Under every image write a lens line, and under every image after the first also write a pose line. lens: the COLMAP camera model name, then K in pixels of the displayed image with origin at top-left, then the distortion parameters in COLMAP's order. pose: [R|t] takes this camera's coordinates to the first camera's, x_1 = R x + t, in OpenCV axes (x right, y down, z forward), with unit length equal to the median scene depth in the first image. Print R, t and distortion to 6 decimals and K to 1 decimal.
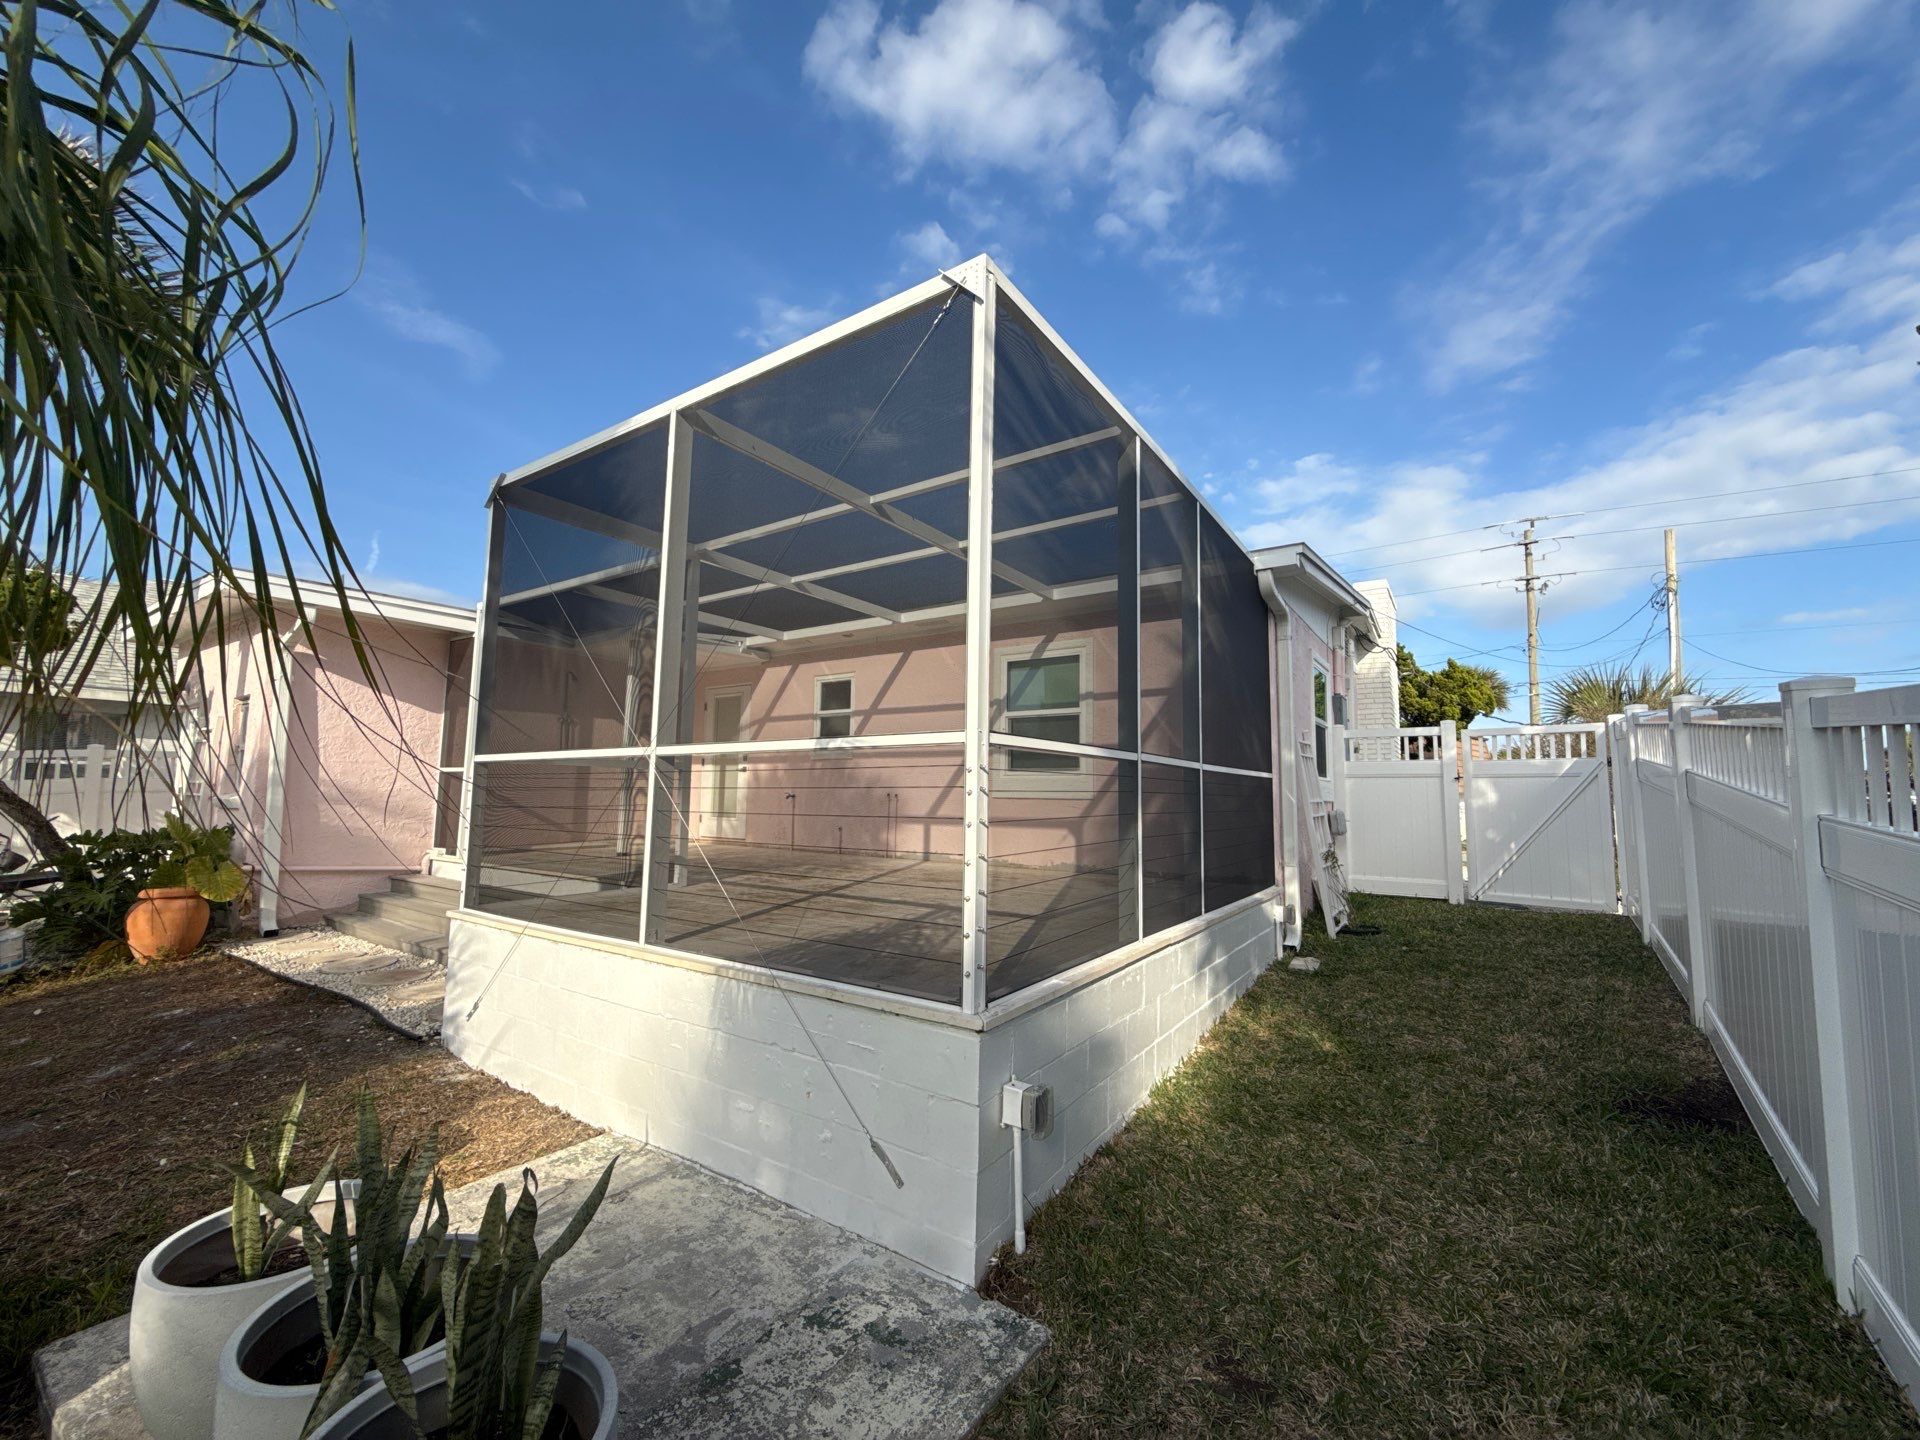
lens RADIAL K [[761.3, 0, 960.0], [0, 761.3, 720.0], [0, 0, 1]] dist [0.002714, 0.000720]
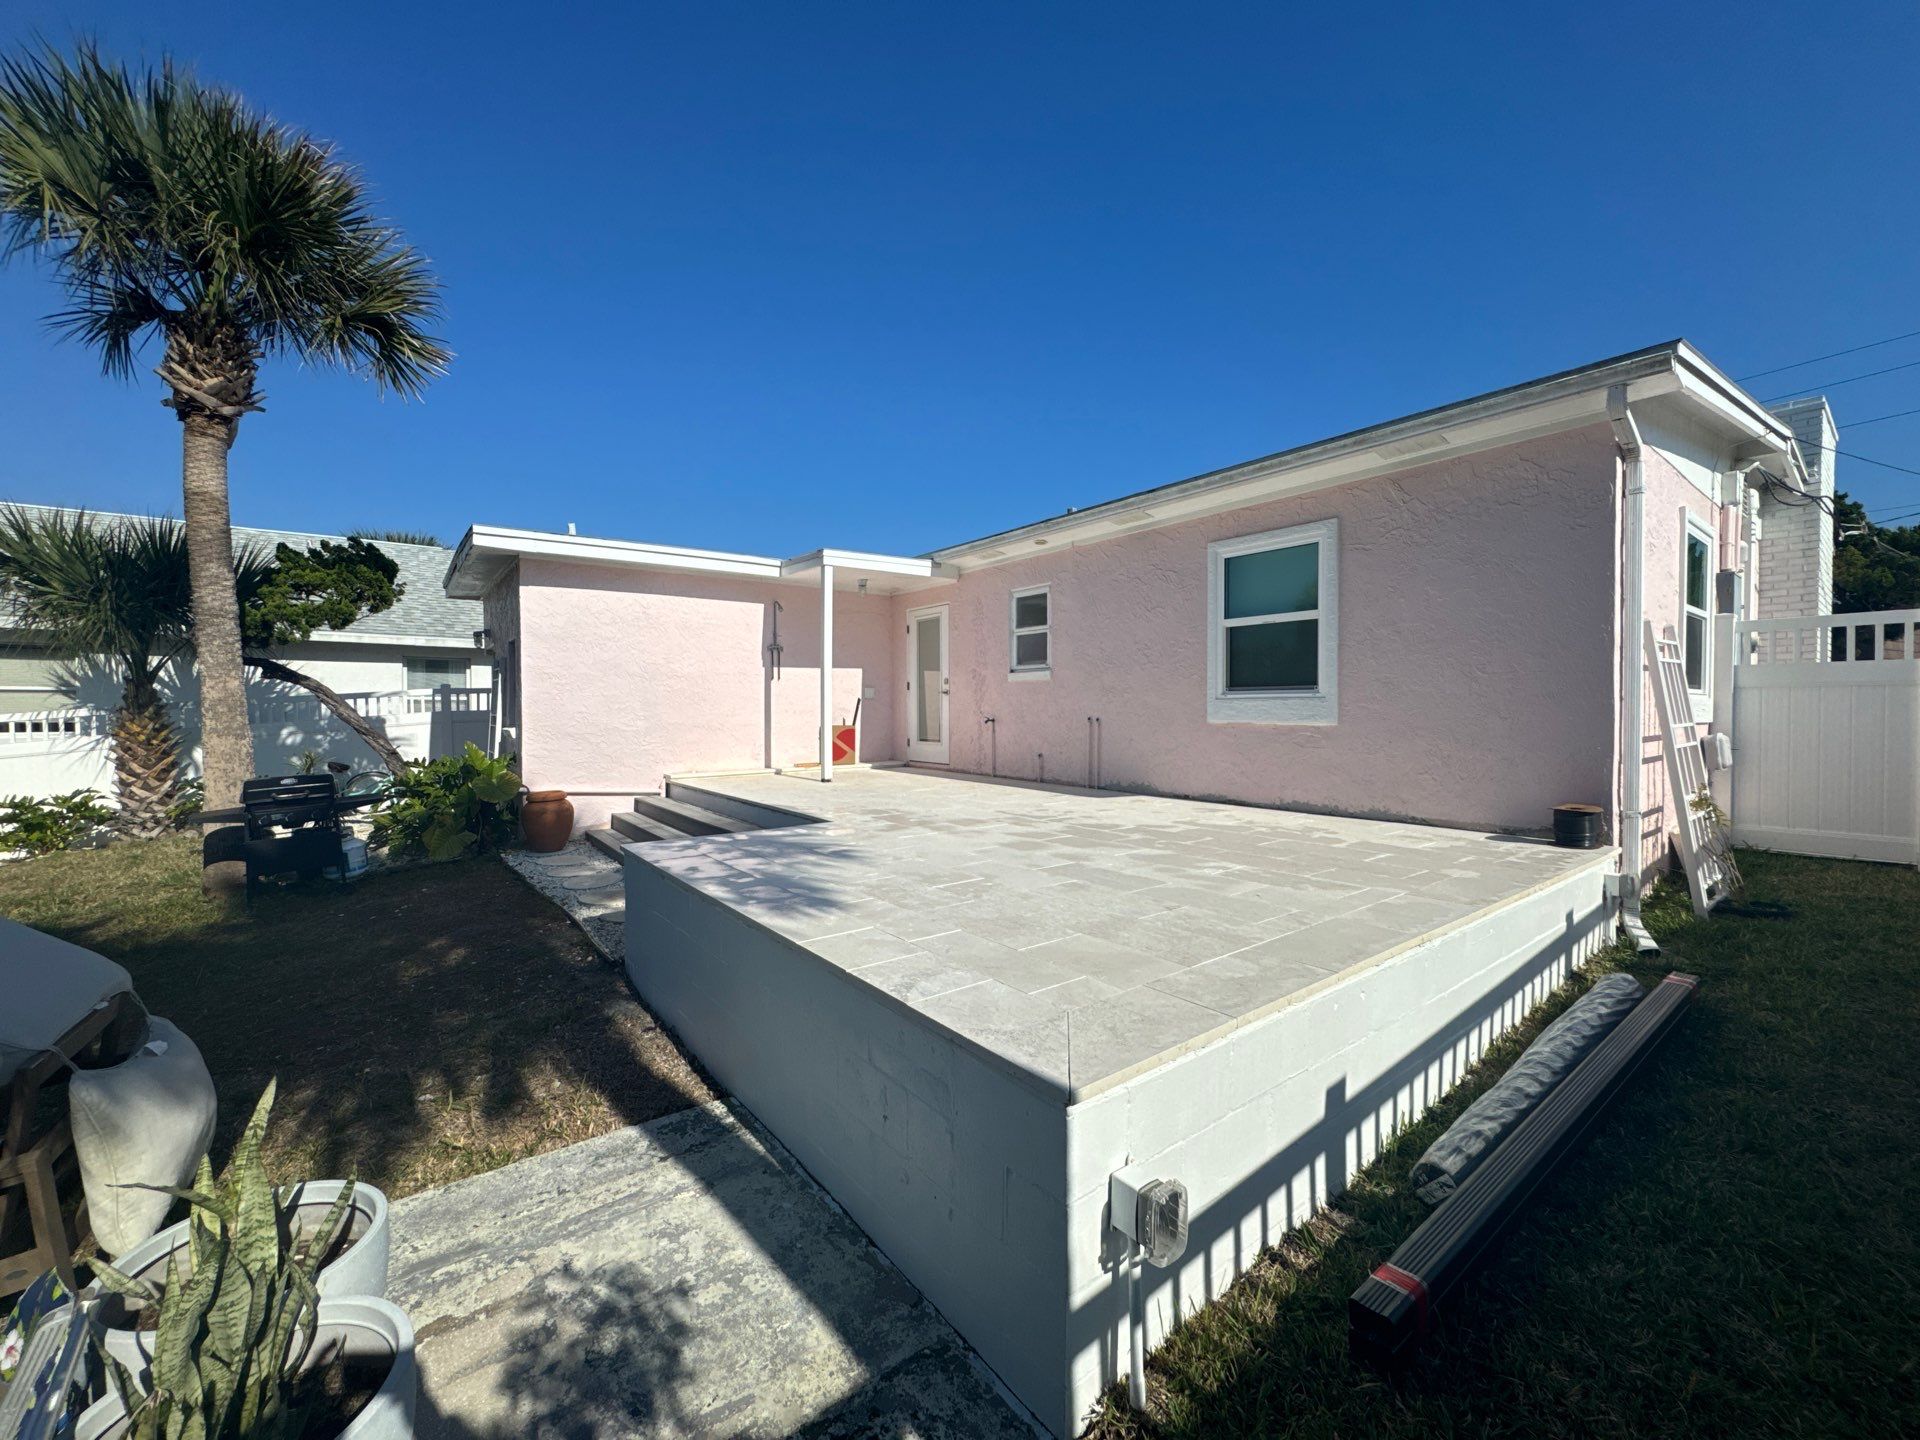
lens RADIAL K [[761.6, 0, 964.1], [0, 761.6, 709.7], [0, 0, 1]] dist [0.000588, 0.000143]
pose [[0.949707, -0.012822, -0.312876, 0.044560], [0.043828, 0.994769, 0.092270, -0.001880], [0.310057, -0.101342, 0.945301, 0.102265]]
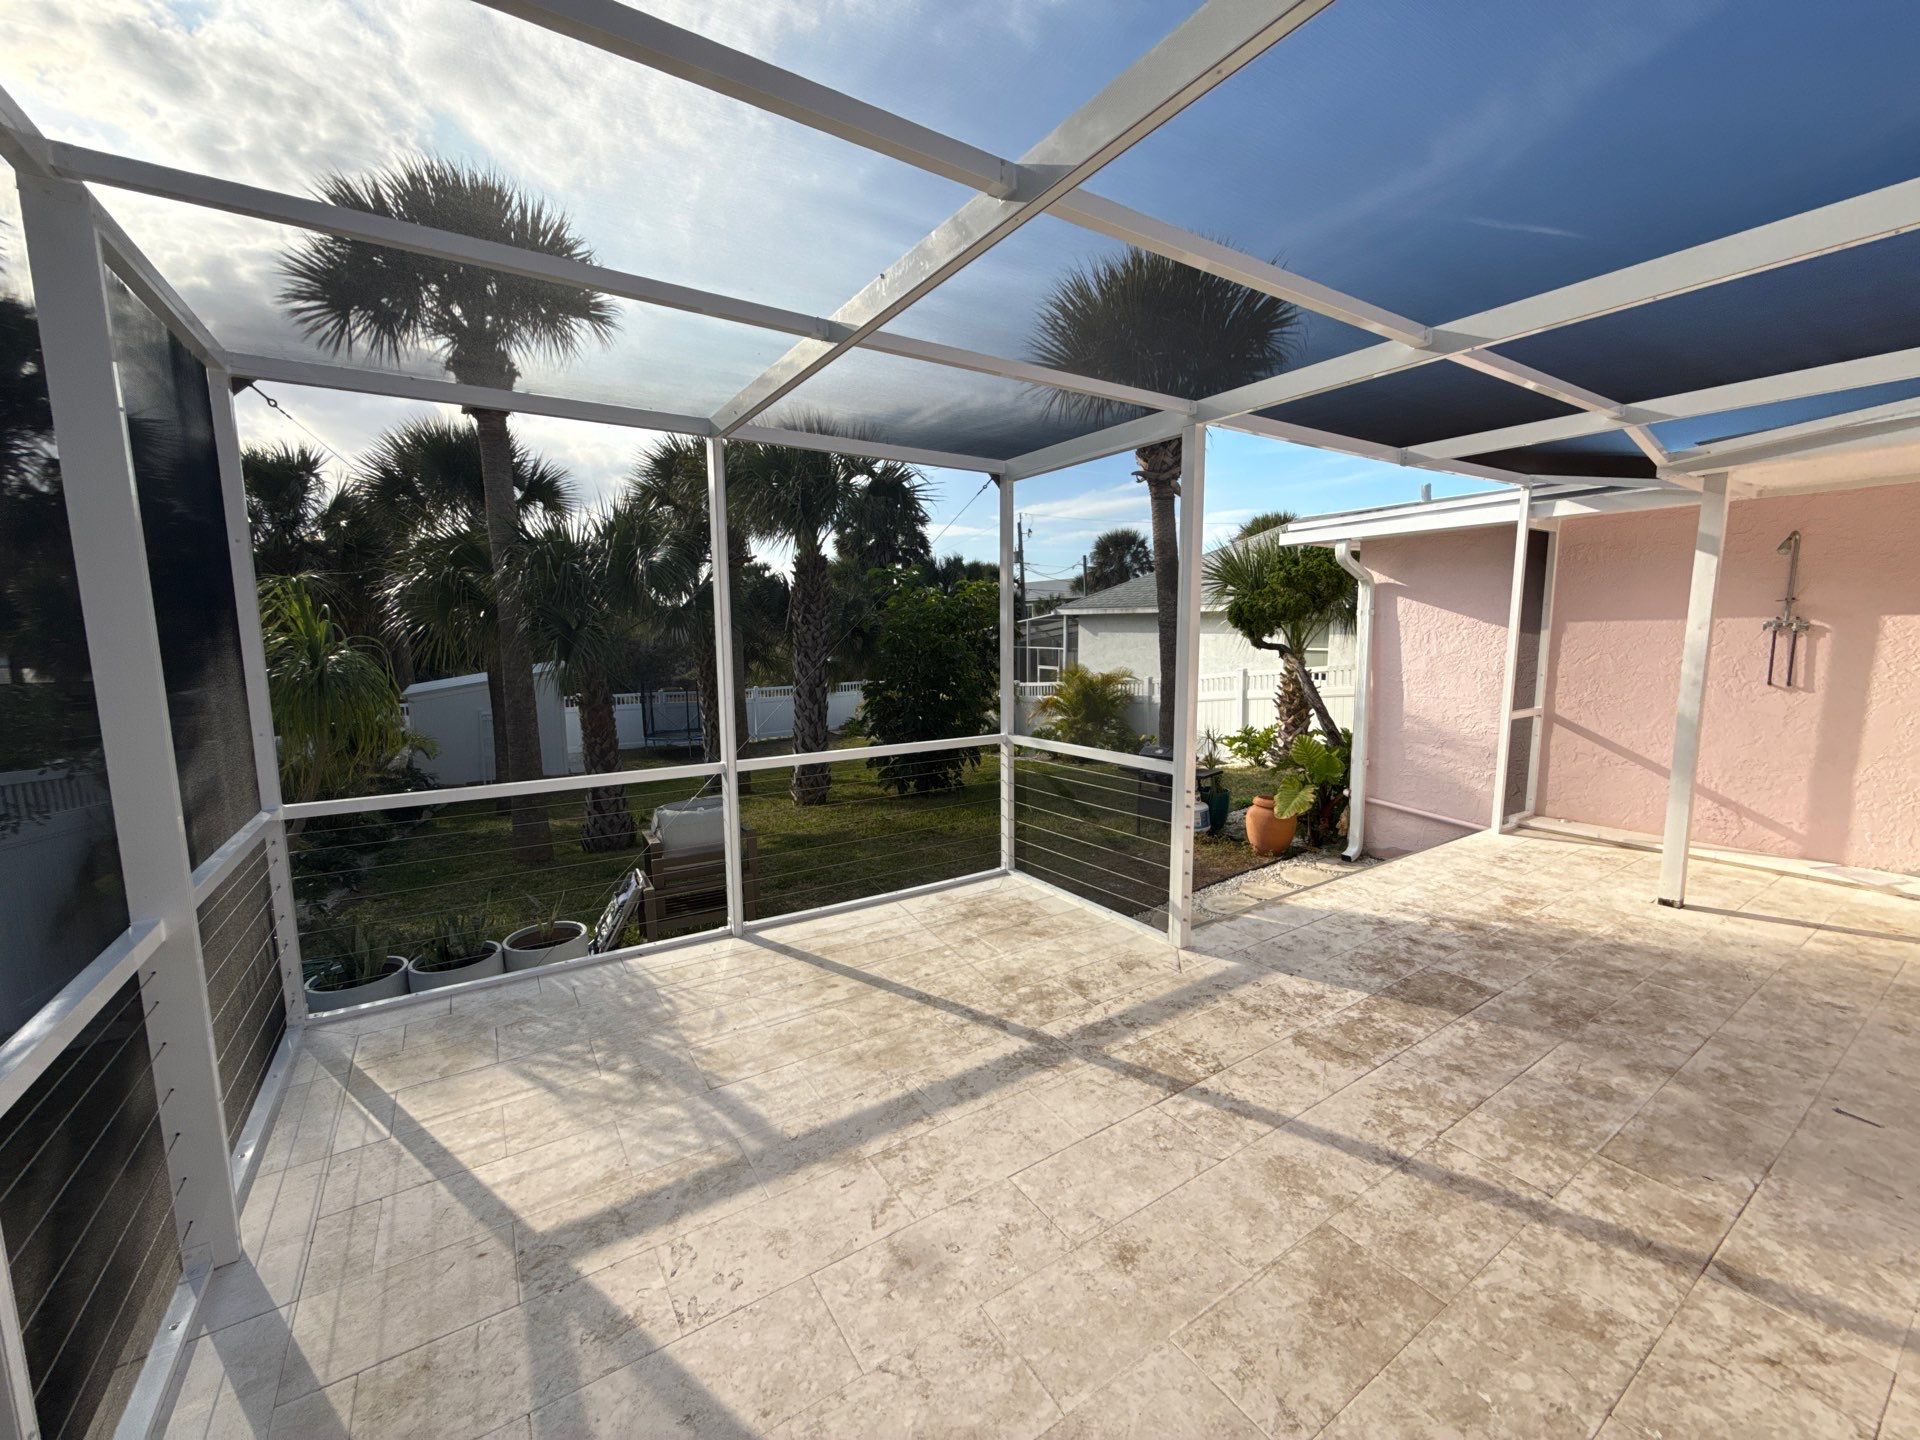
lens RADIAL K [[761.3, 0, 960.0], [0, 761.3, 720.0], [0, 0, 1]] dist [0.002714, 0.000720]
pose [[-0.384153, 0.102868, -0.917521, 0.183944], [0.099301, 0.992613, 0.069711, -0.029457], [0.917914, -0.064331, -0.391530, 0.718728]]
